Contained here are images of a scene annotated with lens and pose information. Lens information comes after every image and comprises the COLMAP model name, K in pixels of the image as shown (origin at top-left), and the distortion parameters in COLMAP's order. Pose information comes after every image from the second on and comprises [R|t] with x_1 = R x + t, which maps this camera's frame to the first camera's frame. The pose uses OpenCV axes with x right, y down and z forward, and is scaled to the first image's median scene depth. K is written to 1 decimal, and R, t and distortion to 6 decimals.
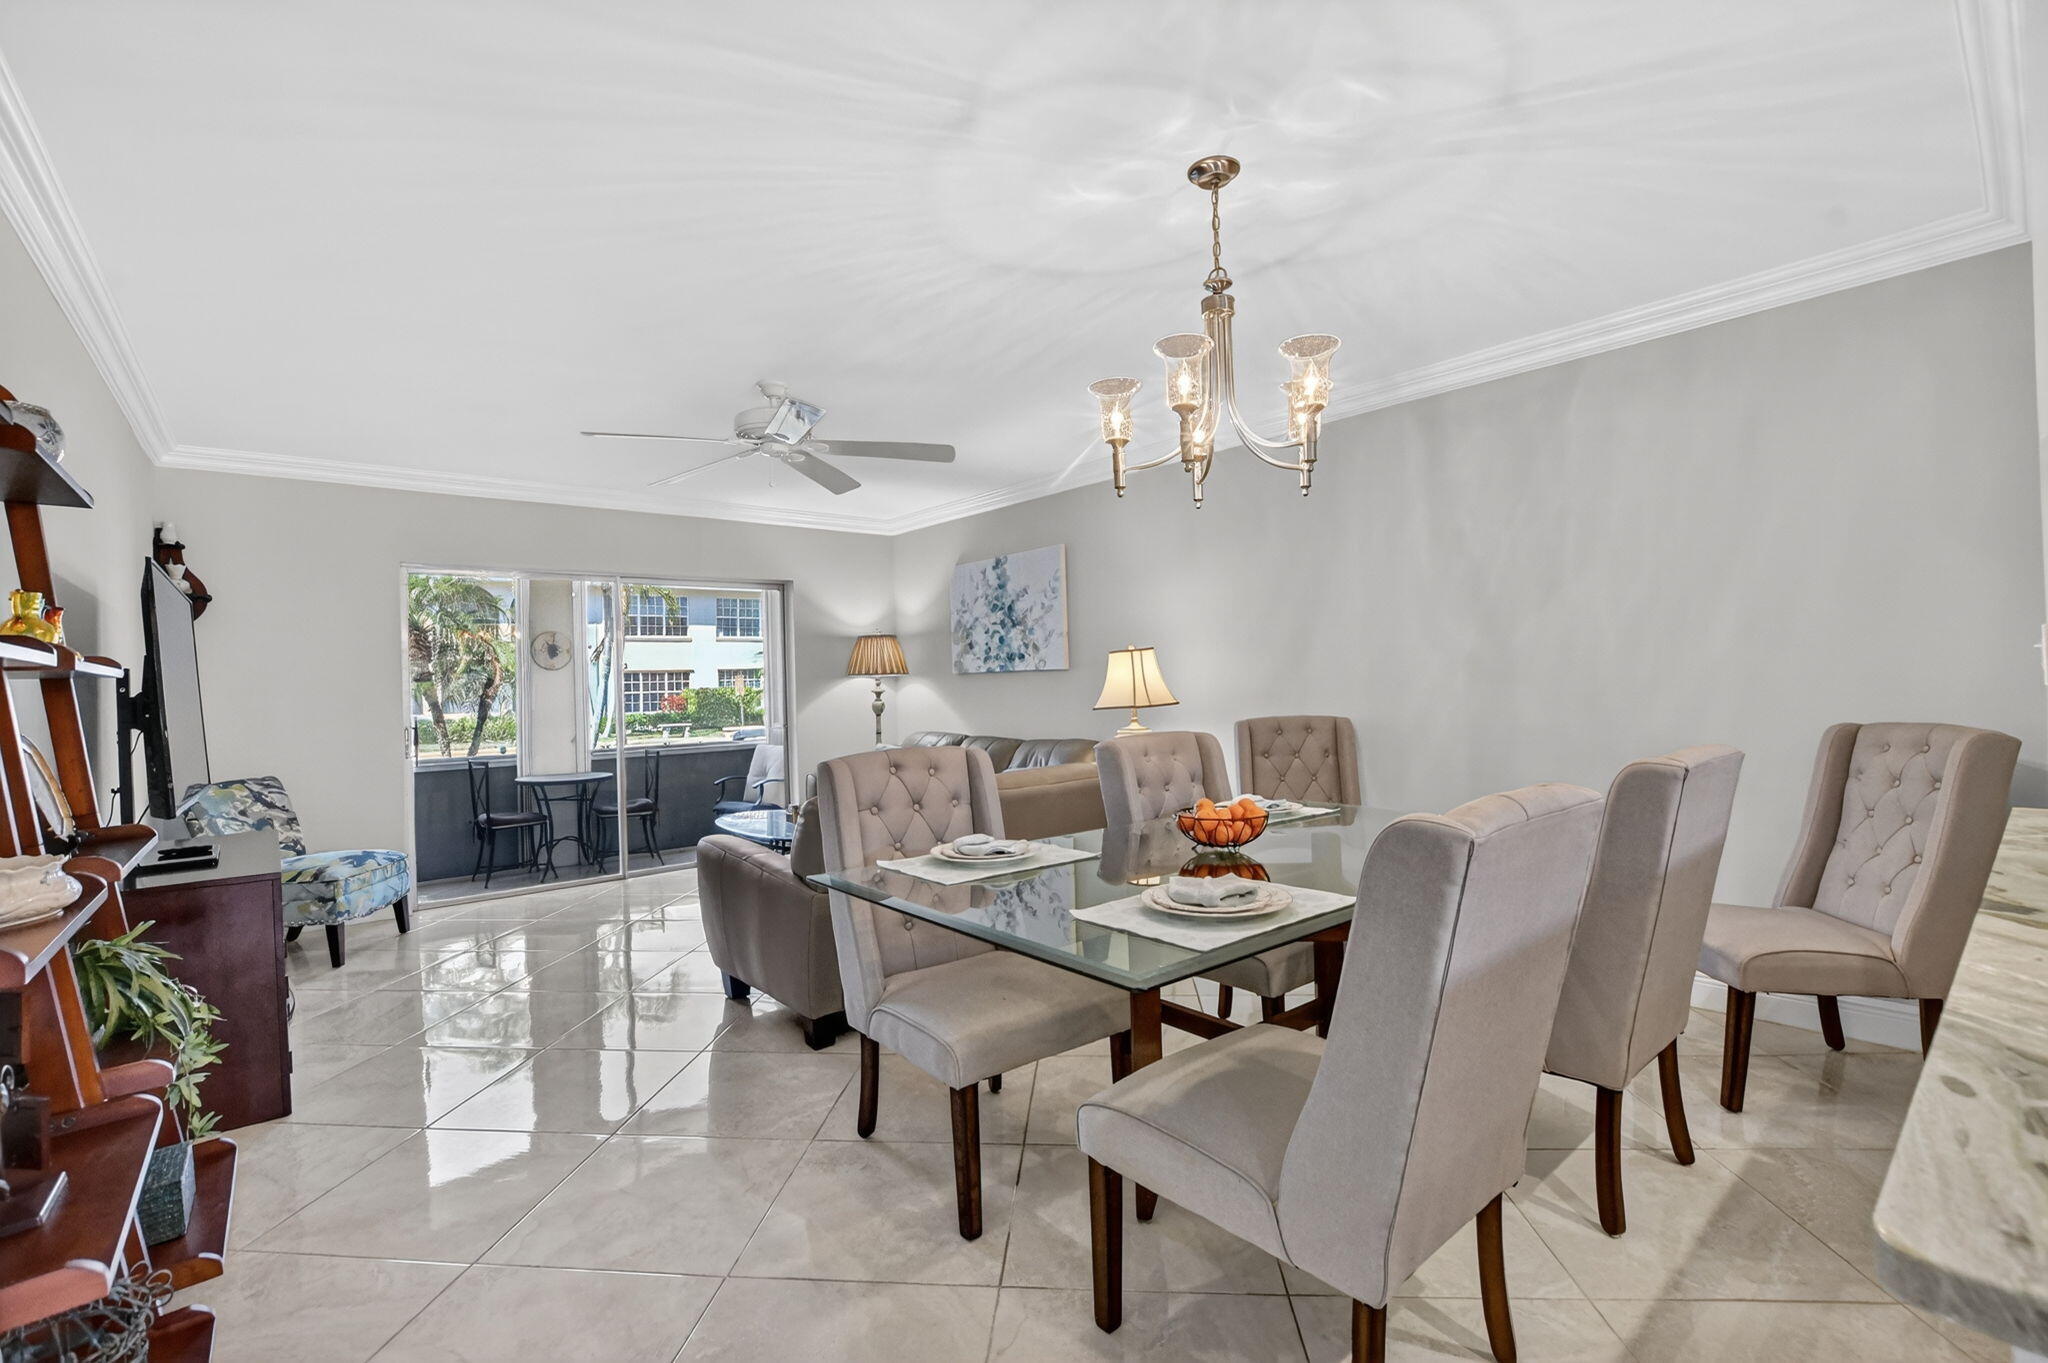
lens RADIAL K [[907.2, 0, 1027.5], [0, 907.2, 684.2], [0, 0, 1]] dist [-0.037768, 0.006003]
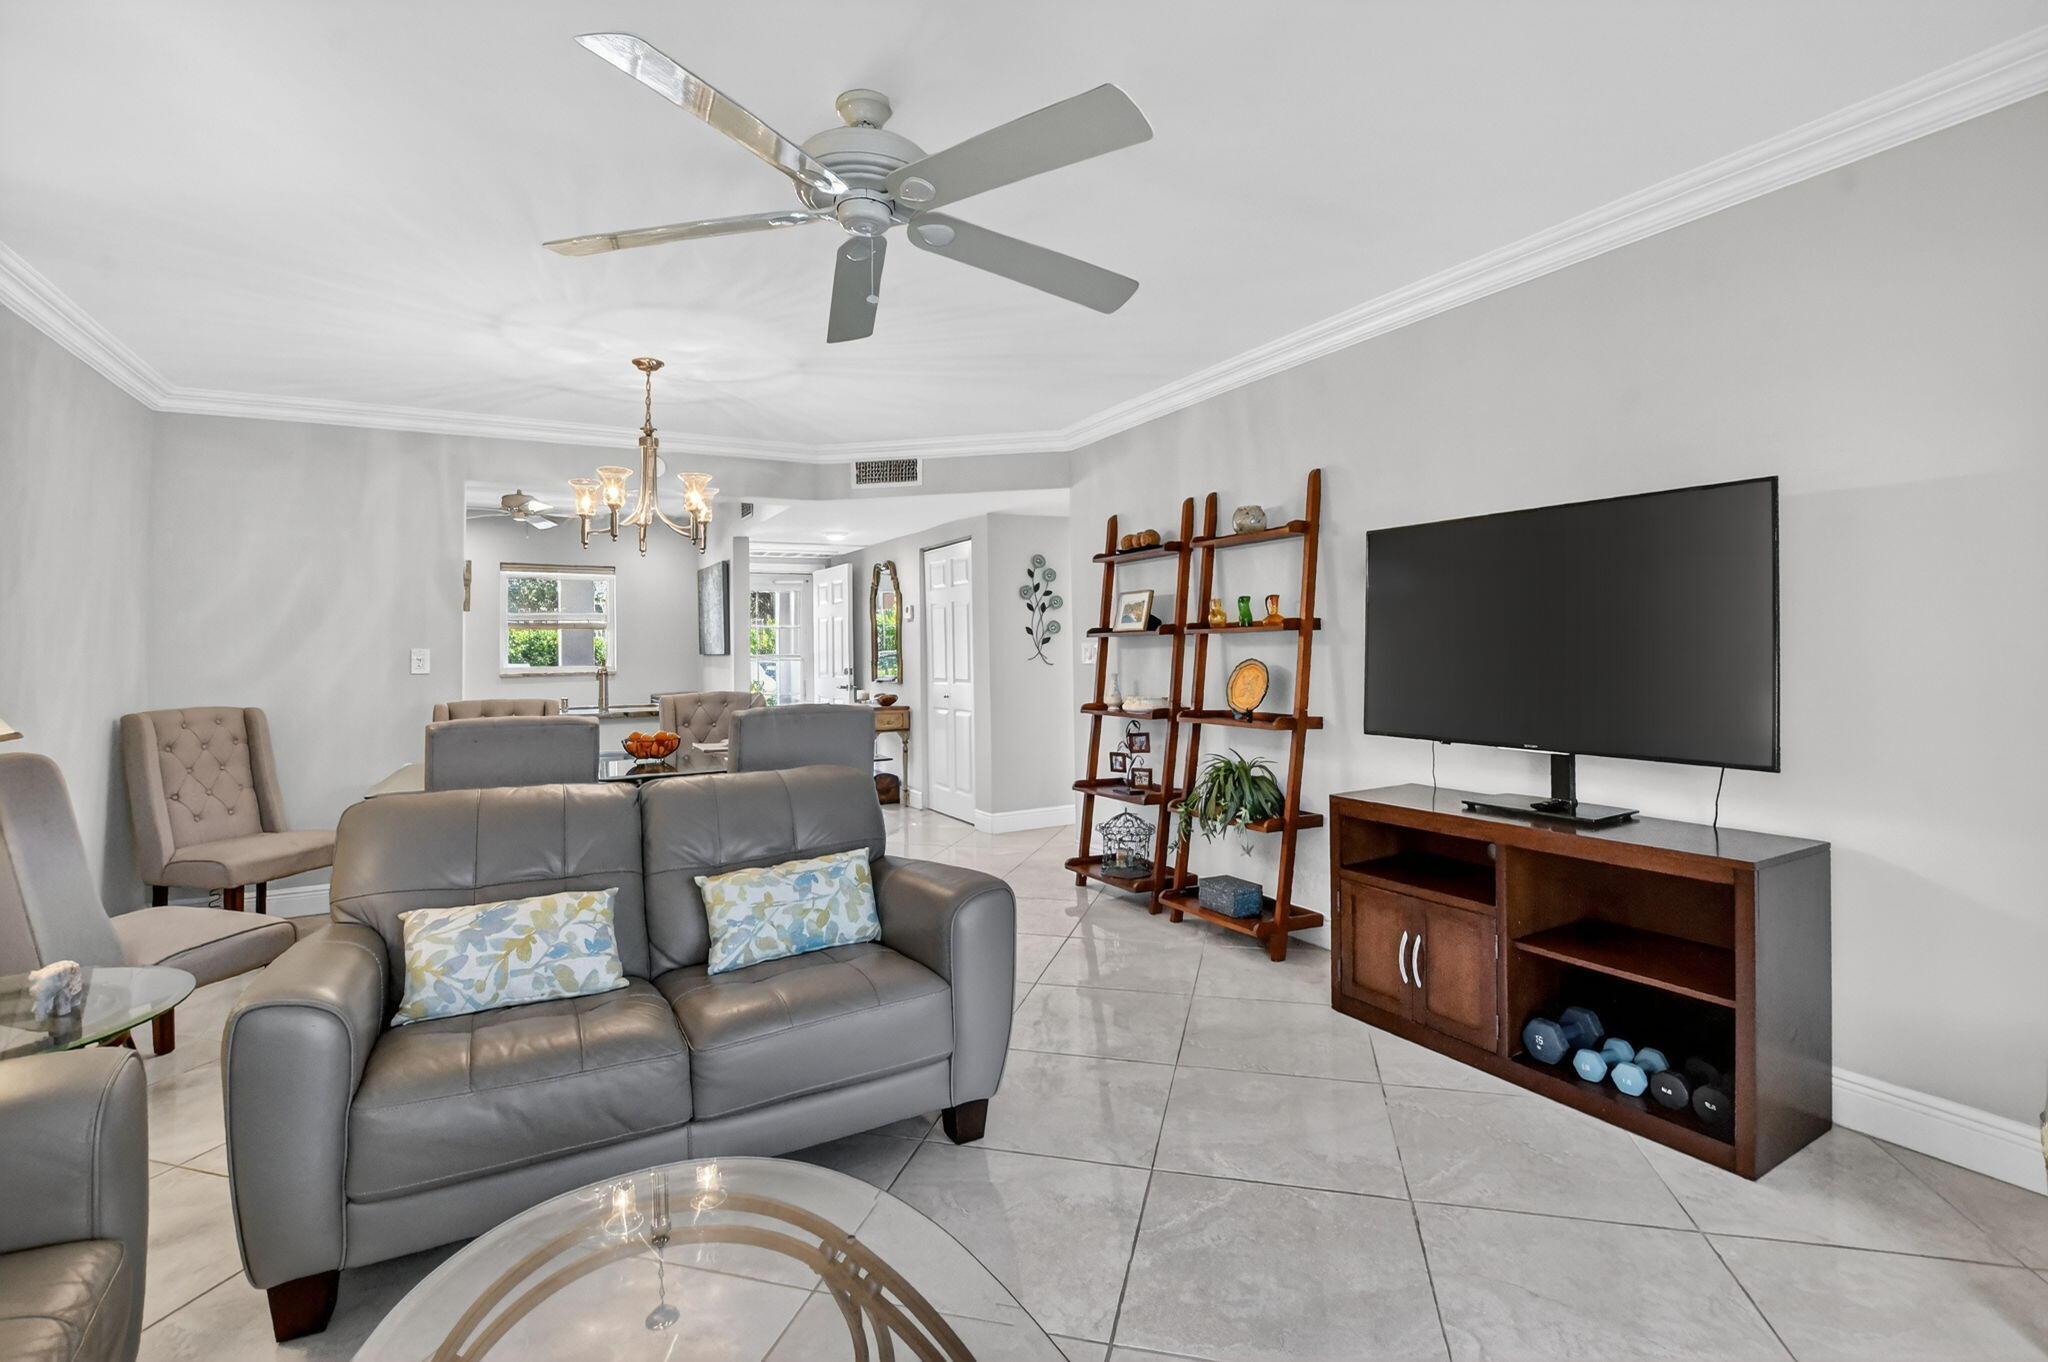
lens RADIAL K [[927.8, 0, 1019.2], [0, 927.8, 626.4], [0, 0, 1]] dist [-0.028866, 0.000451]
pose [[-0.982754, 0.048937, 0.178327, -0.390955], [0.044290, 0.998570, -0.029952, 0.007512], [-0.179538, -0.021537, -0.983515, 1.299317]]
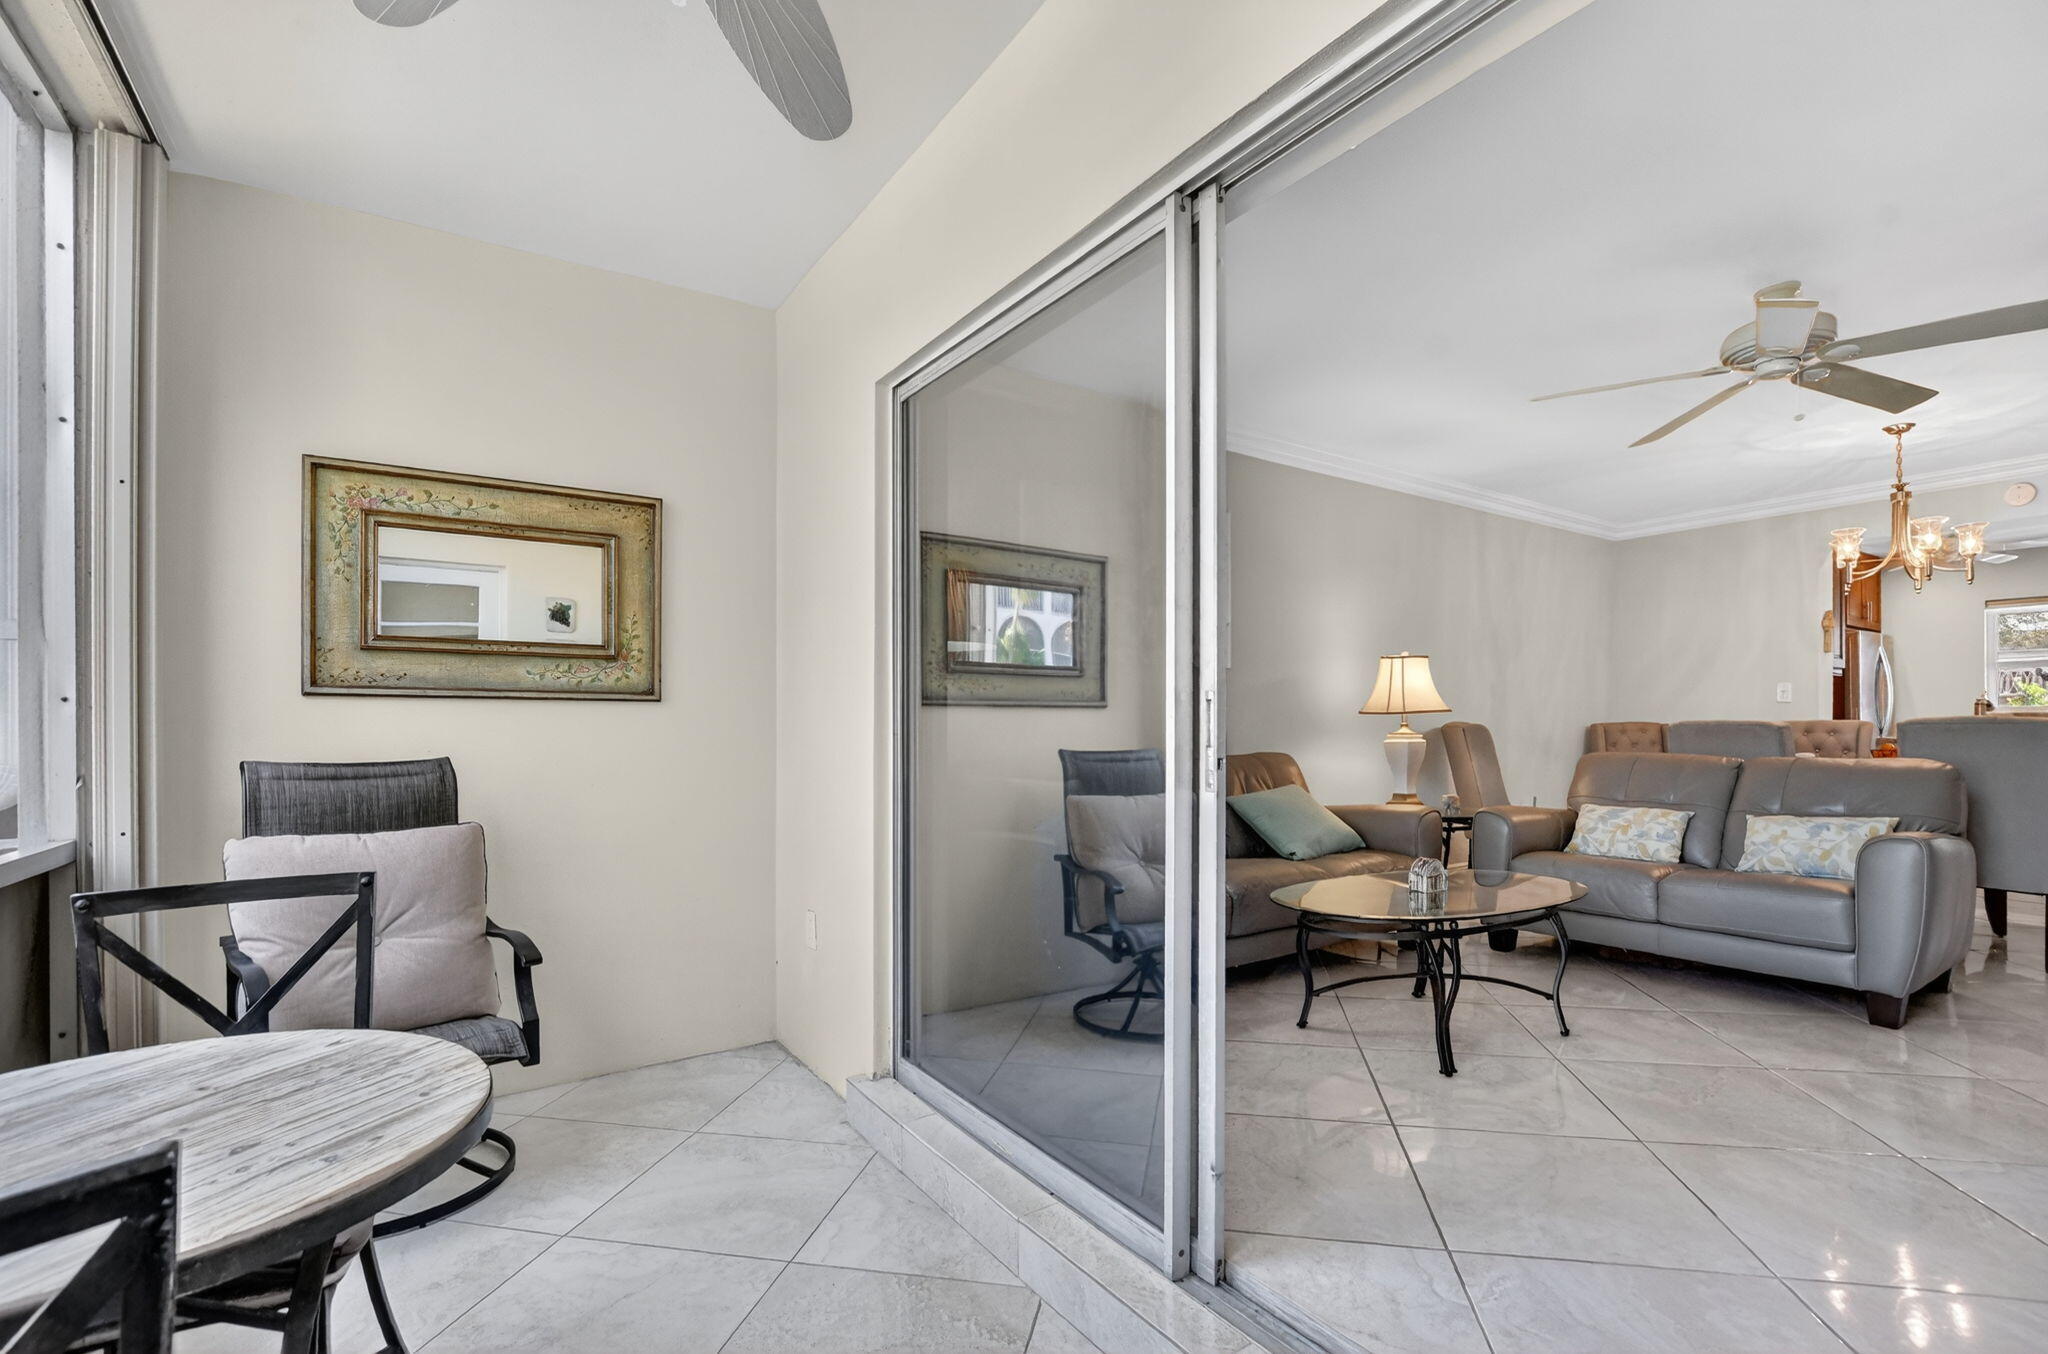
lens RADIAL K [[934.9, 0, 1024.7], [0, 934.9, 729.2], [0, 0, 1]] dist [-0.029457, 0.000137]
pose [[0.117966, 0.025254, 0.992696, -0.999776], [-0.000147, 0.999677, -0.025414, 0.073882], [-0.993018, 0.002852, 0.117932, 1.345241]]
